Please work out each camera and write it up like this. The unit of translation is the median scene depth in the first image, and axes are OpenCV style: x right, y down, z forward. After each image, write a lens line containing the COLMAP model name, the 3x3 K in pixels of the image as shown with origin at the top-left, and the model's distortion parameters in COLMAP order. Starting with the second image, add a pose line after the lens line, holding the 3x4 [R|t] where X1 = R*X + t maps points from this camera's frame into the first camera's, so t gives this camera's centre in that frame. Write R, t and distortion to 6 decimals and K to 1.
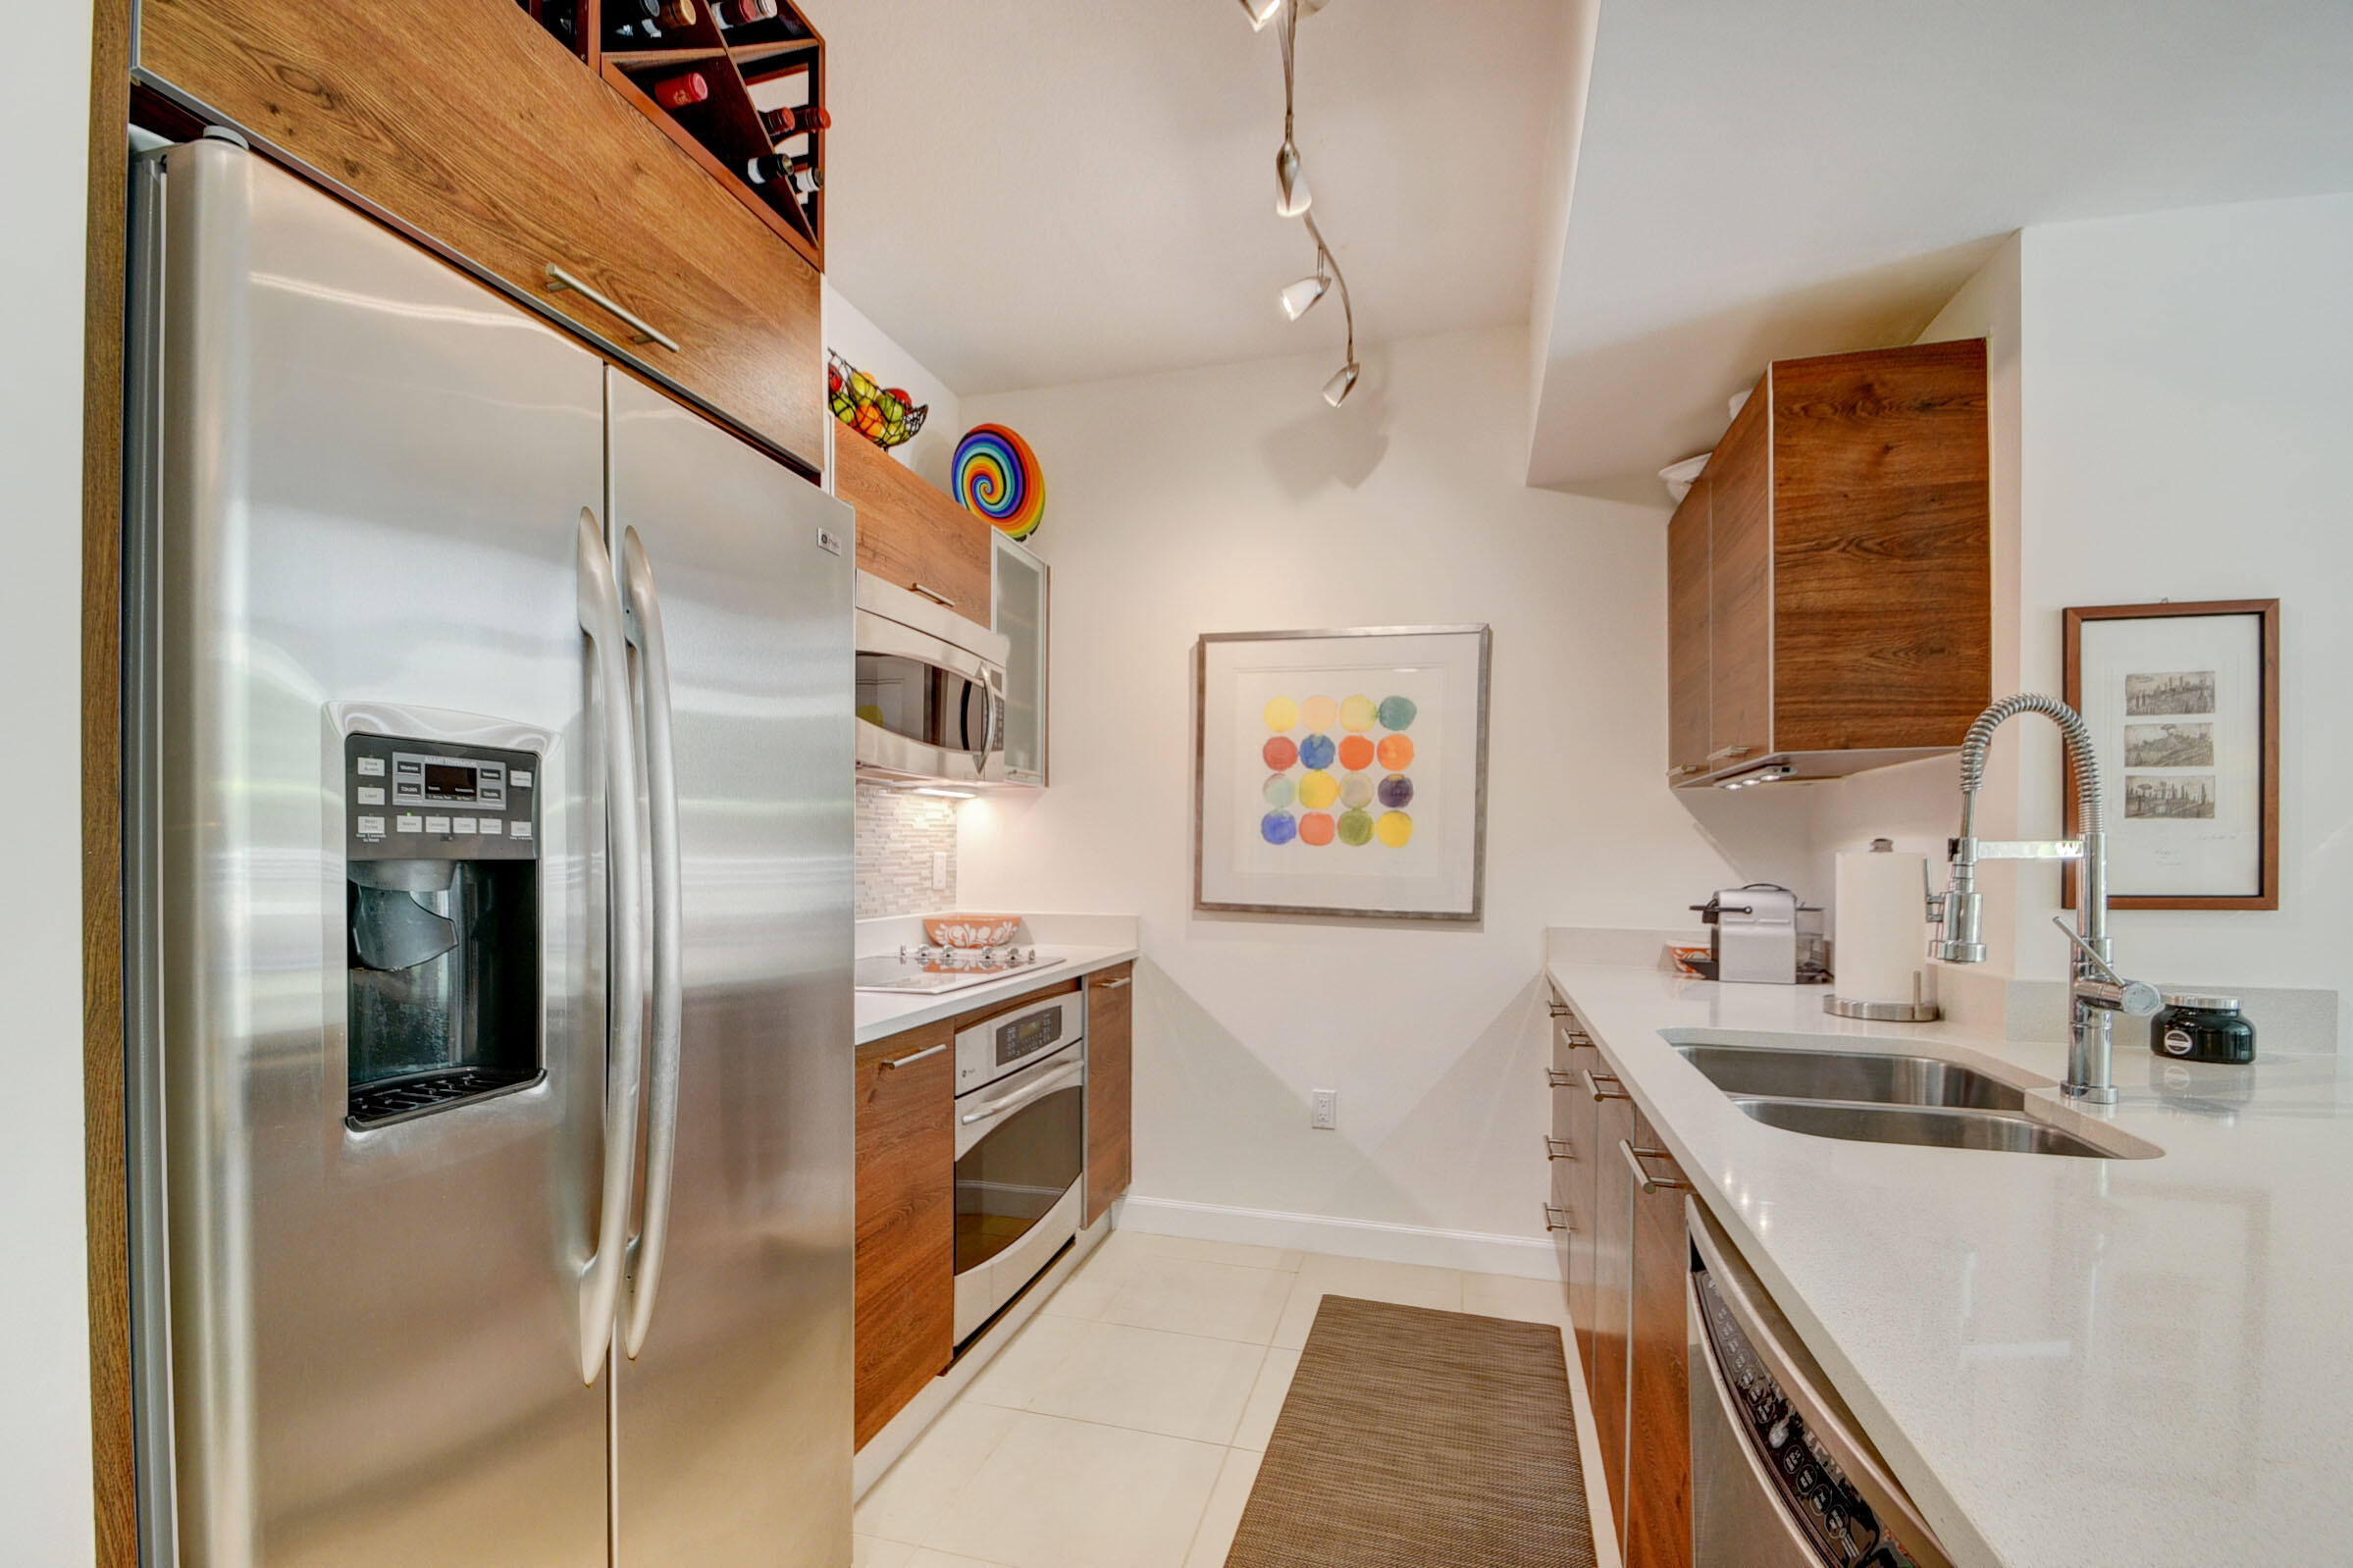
lens RADIAL K [[1036.2, 0, 1153.5], [0, 1036.2, 864.6], [0, 0, 1]] dist [-0.002135, -0.008927]
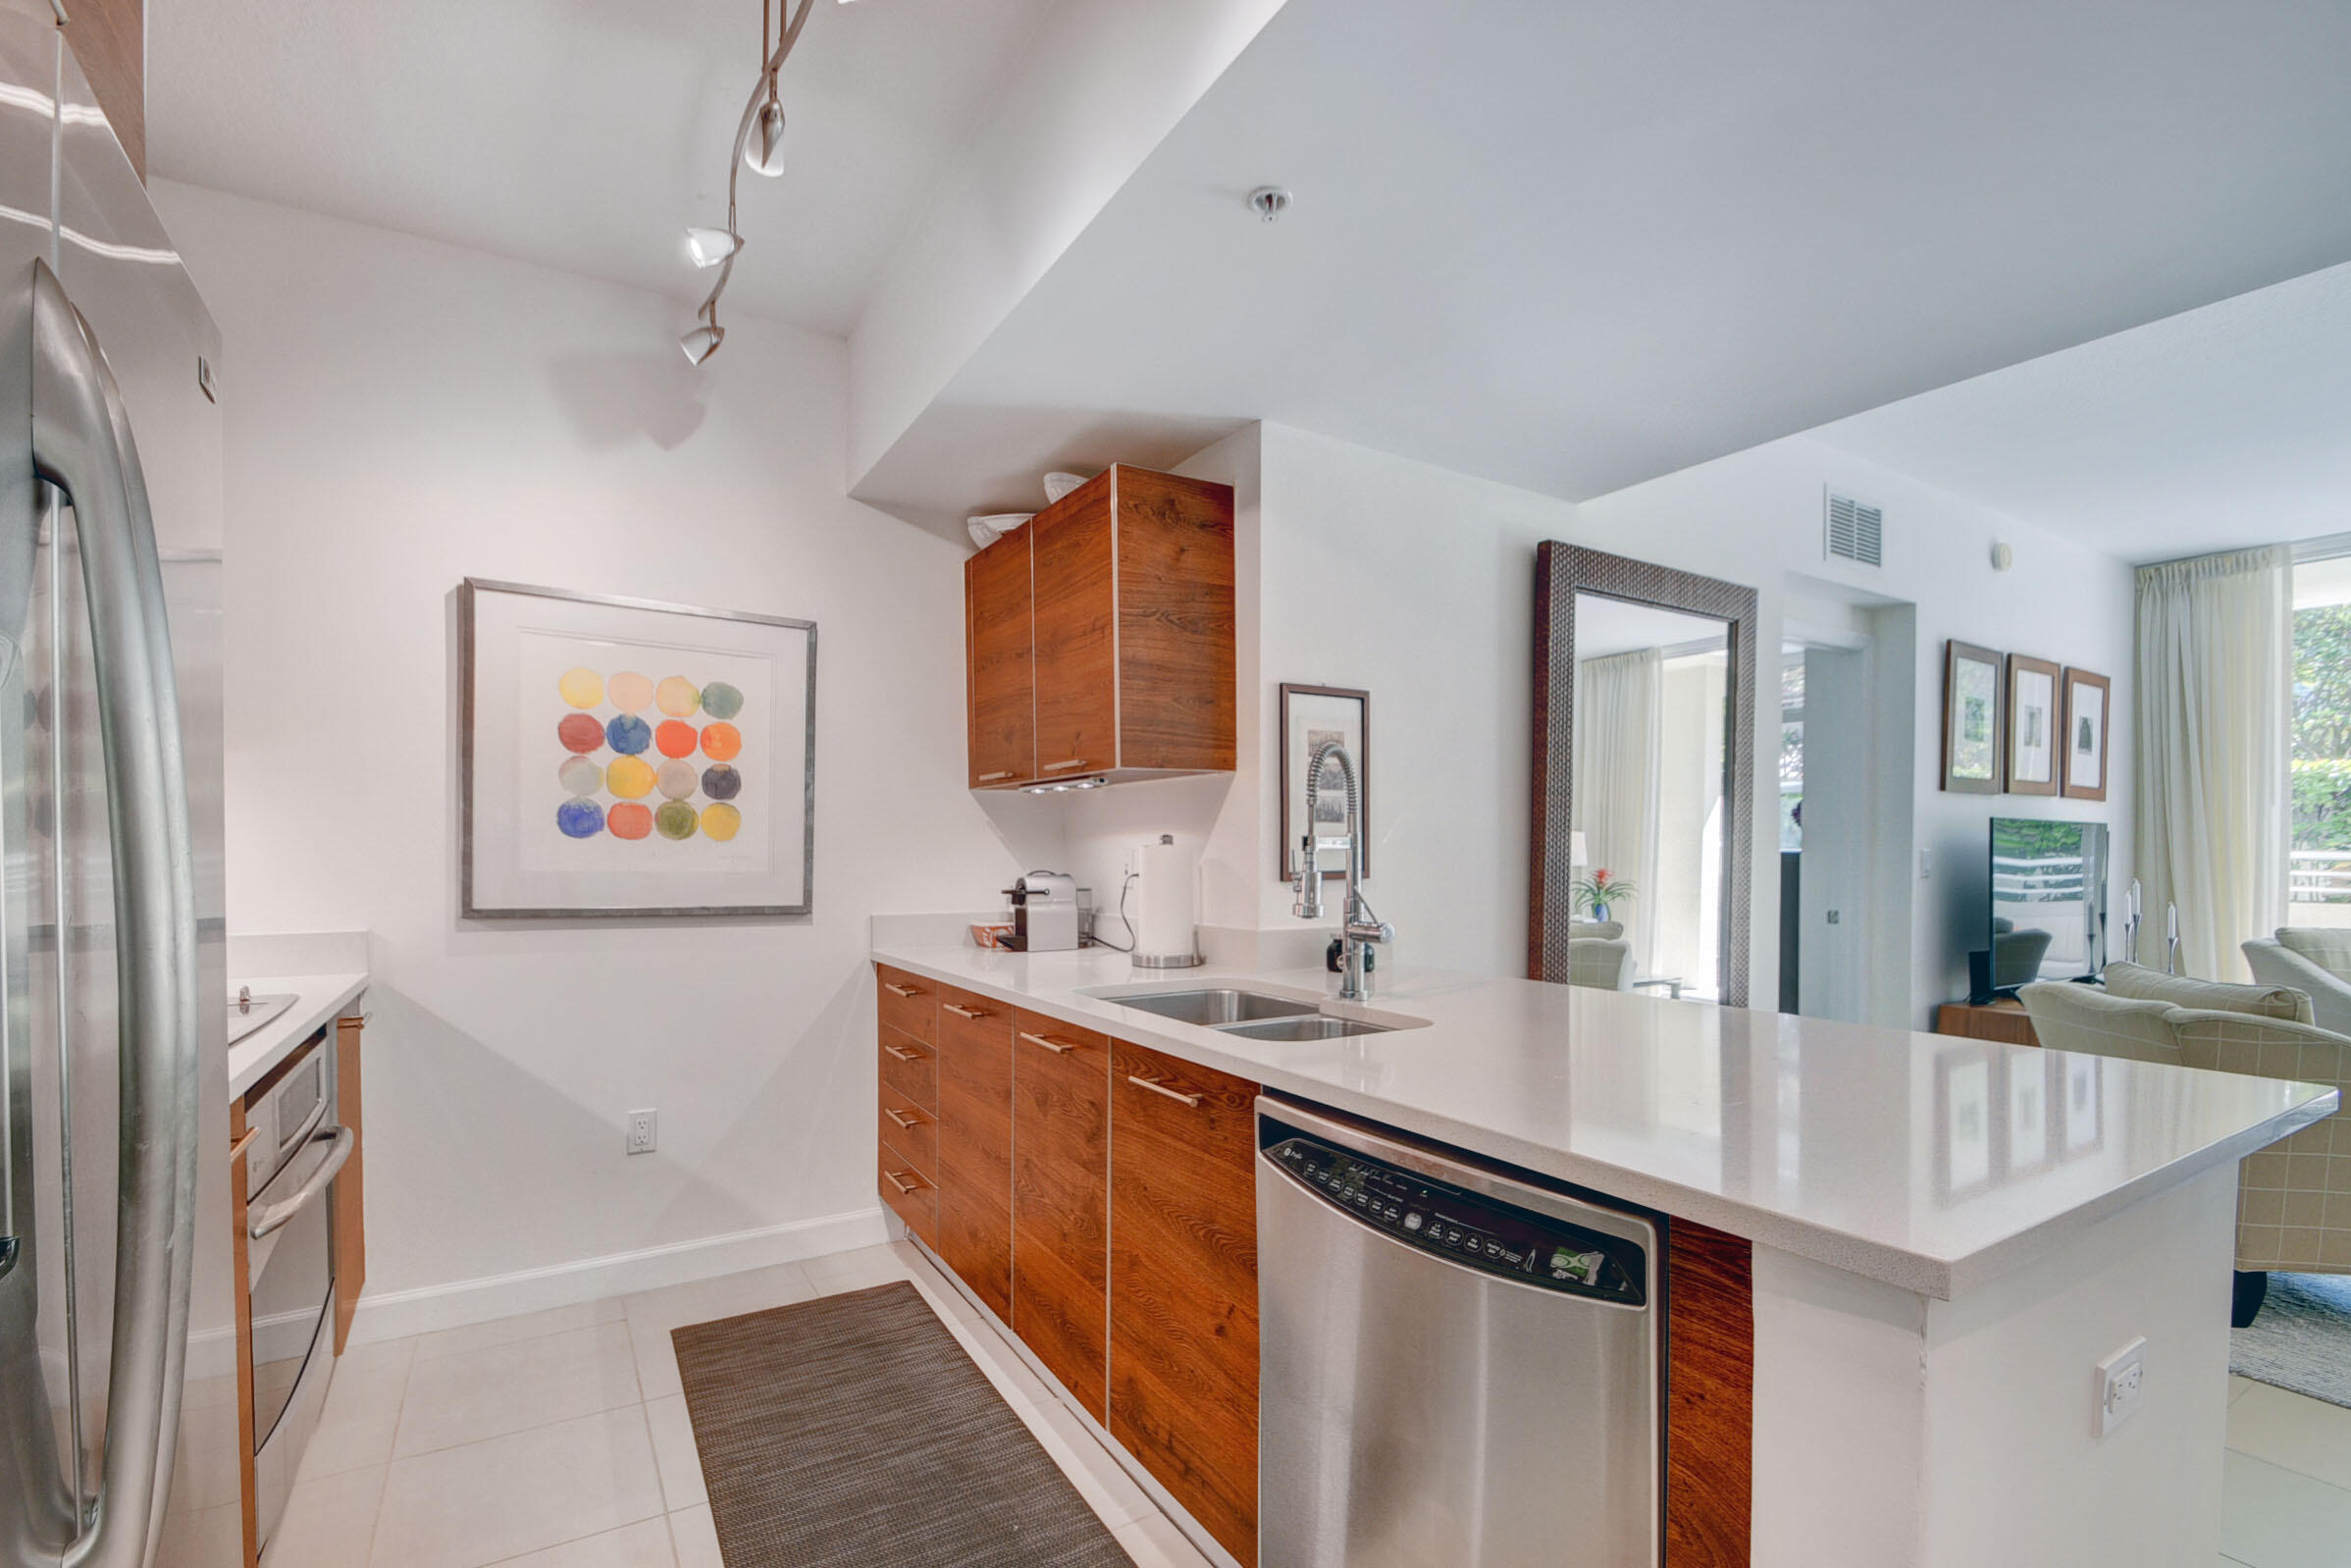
lens RADIAL K [[1035.3, 0, 1174.0], [0, 1035.3, 863.5], [0, 0, 1]] dist [-0.002135, -0.008927]
pose [[0.667798, -0.018640, 0.744109, -0.280615], [0.012883, 0.999826, 0.013485, -0.005071], [-0.744231, 0.000581, 0.667922, 0.077295]]
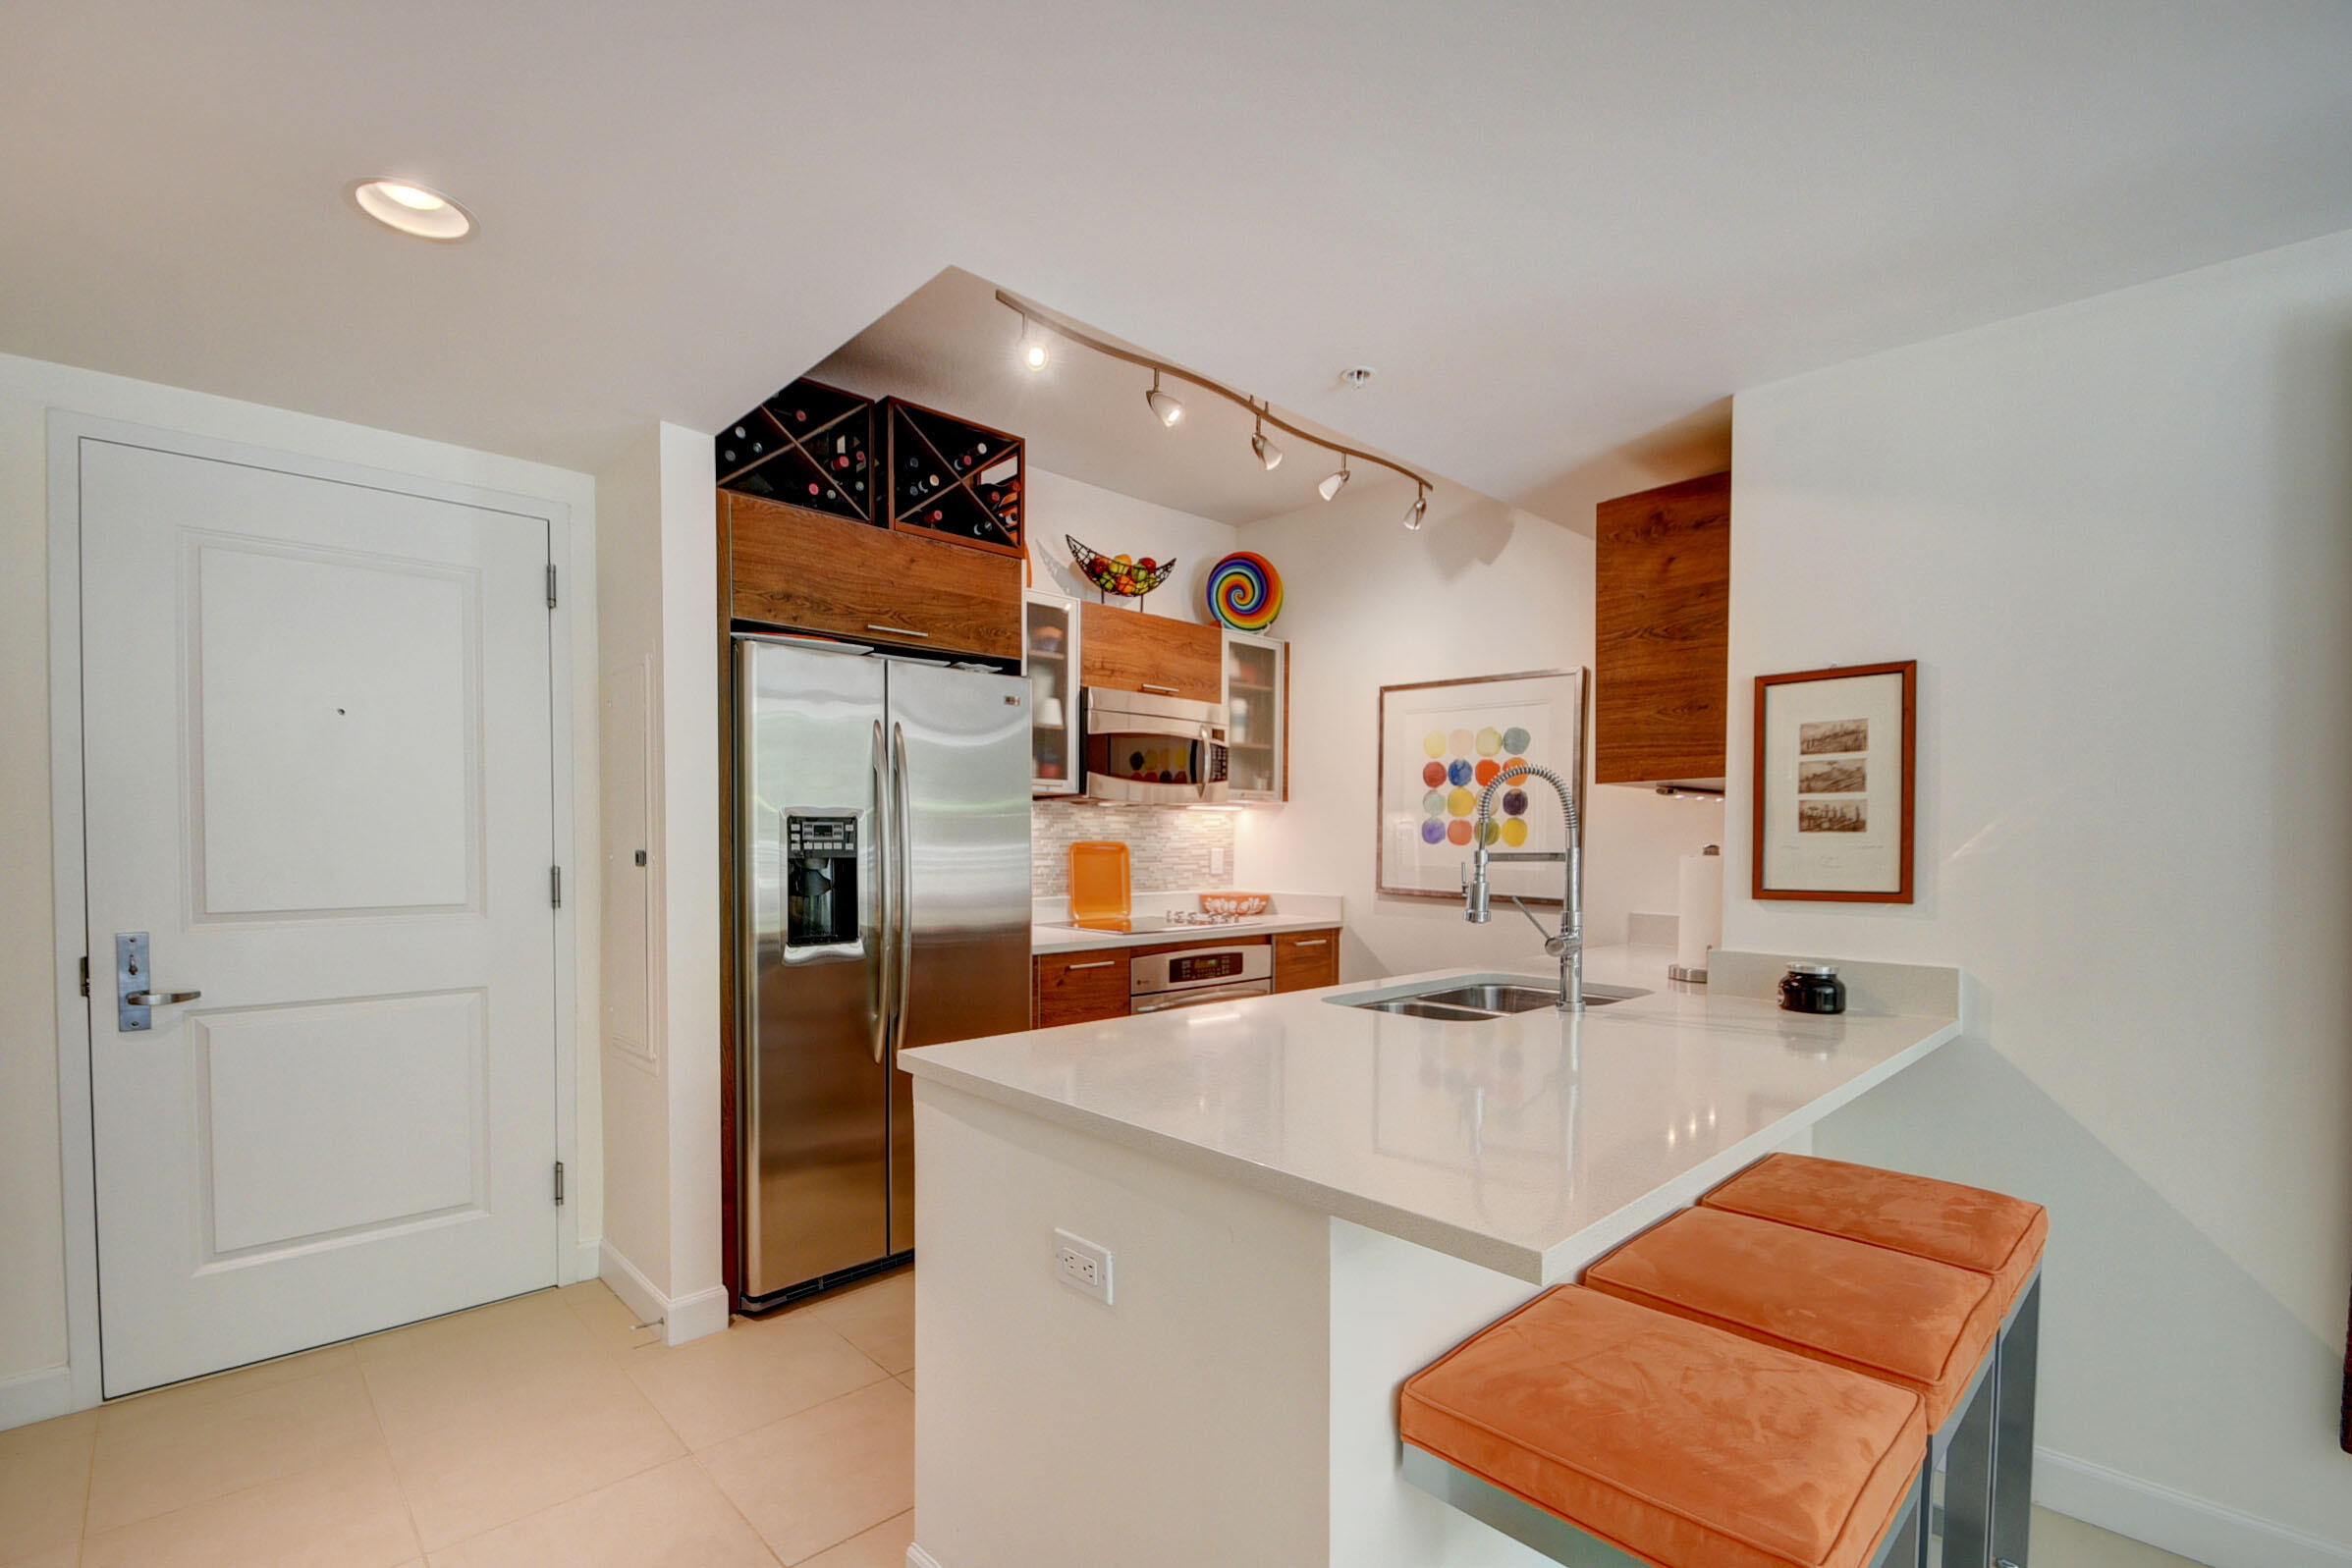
lens RADIAL K [[1035.7, 0, 1151.6], [0, 1035.7, 859.4], [0, 0, 1]] dist [-0.002135, -0.008927]
pose [[0.861783, 0.008357, -0.507207, 0.699387], [-0.005103, 0.999957, 0.007805, -0.012390], [0.507251, -0.004138, 0.861789, -0.450420]]
